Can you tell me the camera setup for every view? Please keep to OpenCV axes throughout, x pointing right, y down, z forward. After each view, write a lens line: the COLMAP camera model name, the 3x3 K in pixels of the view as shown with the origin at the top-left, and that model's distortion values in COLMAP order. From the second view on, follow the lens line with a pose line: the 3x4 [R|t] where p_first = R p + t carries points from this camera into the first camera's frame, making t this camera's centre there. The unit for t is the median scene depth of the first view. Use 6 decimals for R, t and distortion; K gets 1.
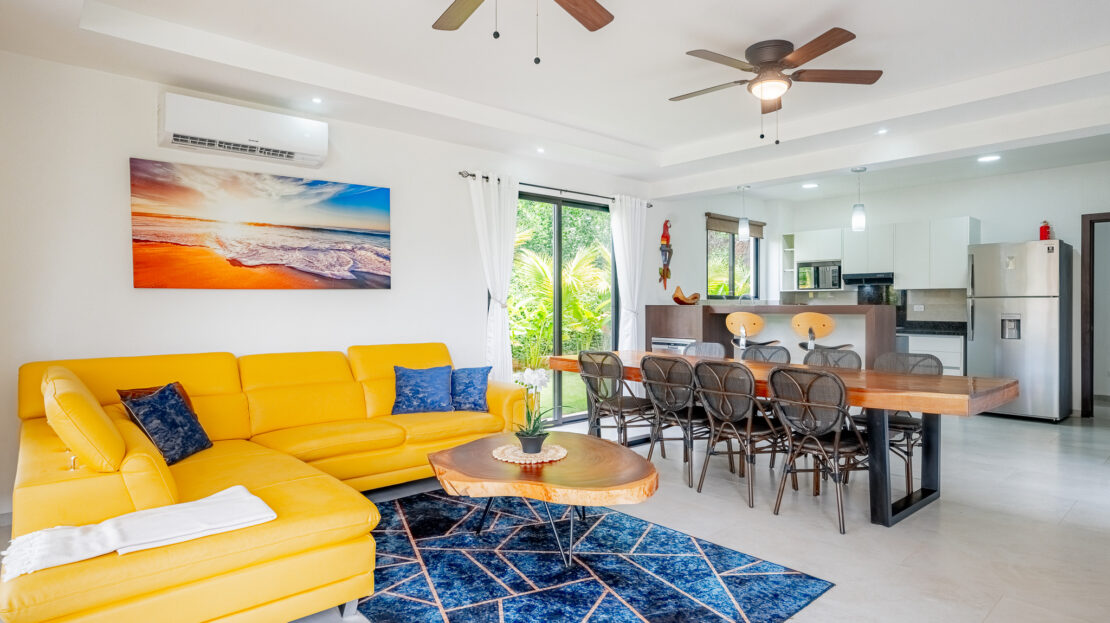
lens RADIAL K [[605.6, 0, 559.0], [0, 605.6, 306.5], [0, 0, 1]] dist [-0.054475, 0.043749]
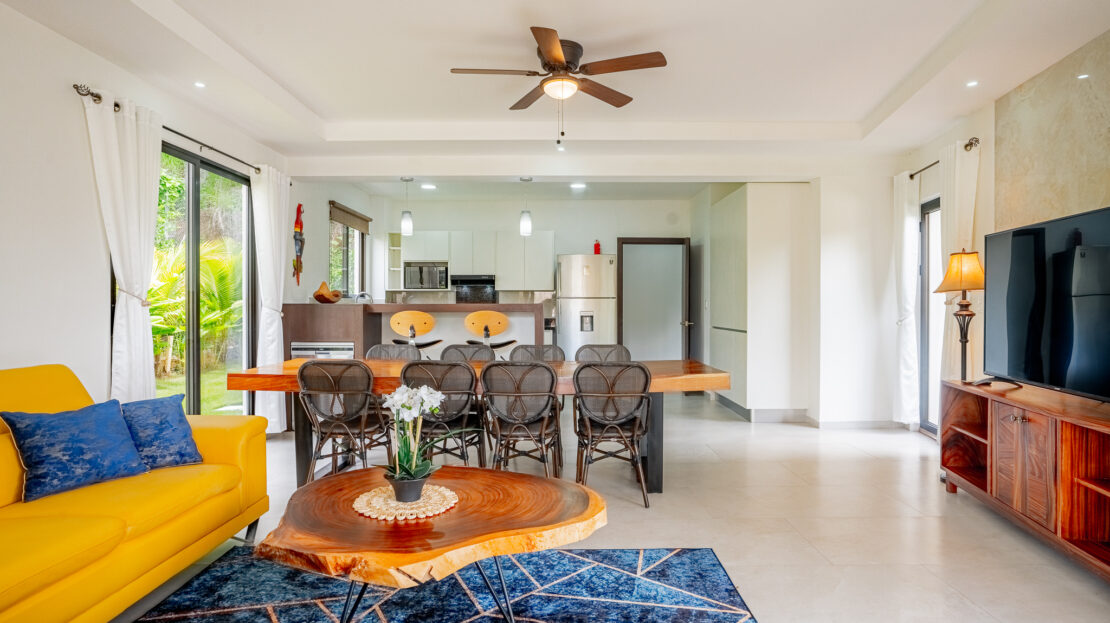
lens RADIAL K [[605.6, 0, 559.0], [0, 605.6, 306.5], [0, 0, 1]] dist [-0.054475, 0.043749]
pose [[0.667041, -0.000543, 0.745021, -0.343961], [0.002086, 0.999997, -0.001139, 0.005362], [-0.745018, 0.002314, 0.667040, 0.274823]]
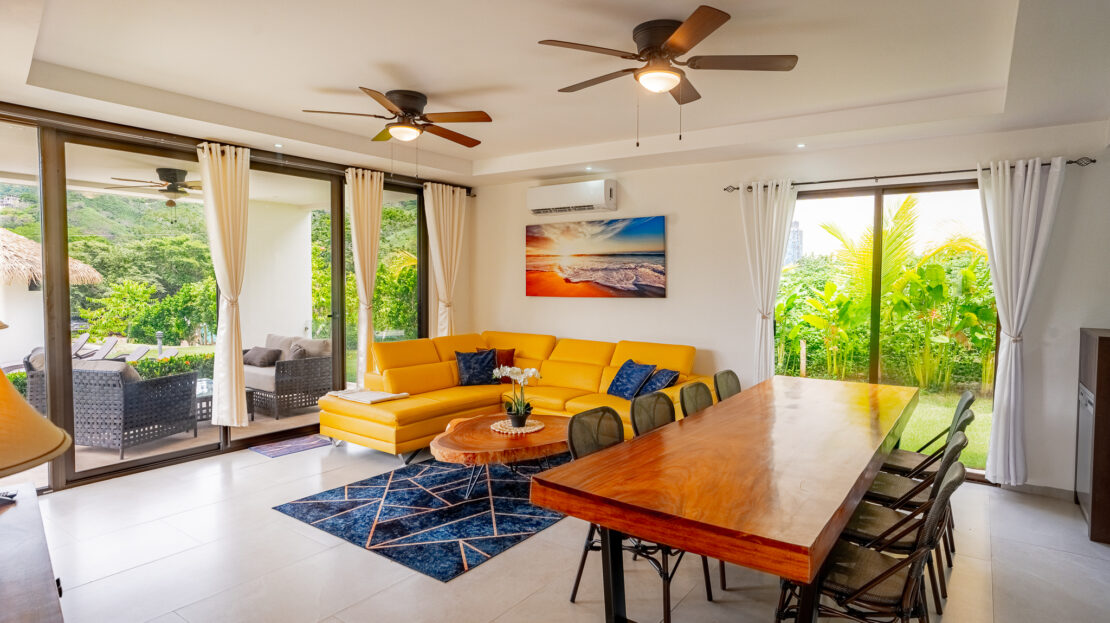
lens RADIAL K [[605.6, 0, 559.0], [0, 605.6, 306.5], [0, 0, 1]] dist [-0.054475, 0.043749]
pose [[0.224555, 0.046770, -0.973338, 0.967526], [-0.011673, 0.998905, 0.045305, -0.072171], [0.974392, 0.001189, 0.224855, 0.571782]]
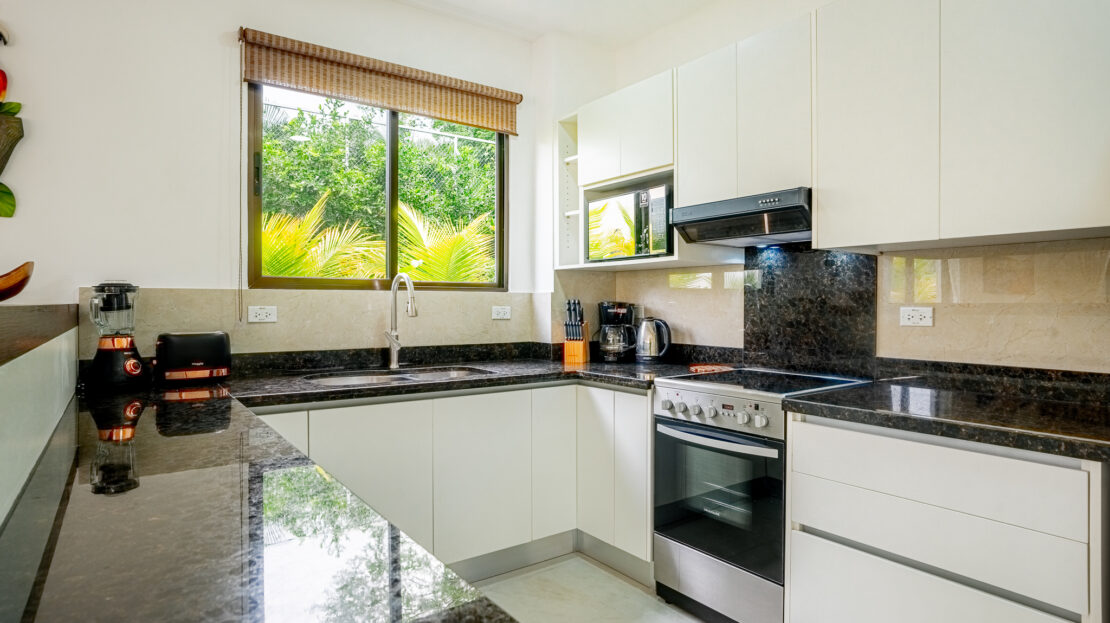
lens RADIAL K [[605.6, 0, 559.0], [0, 605.6, 306.5], [0, 0, 1]] dist [-0.054475, 0.043749]
pose [[0.996092, -0.000313, -0.088316, 0.800474], [0.000354, 1.000000, 0.000444, -0.003464], [0.088315, -0.000474, 0.996092, 1.218887]]
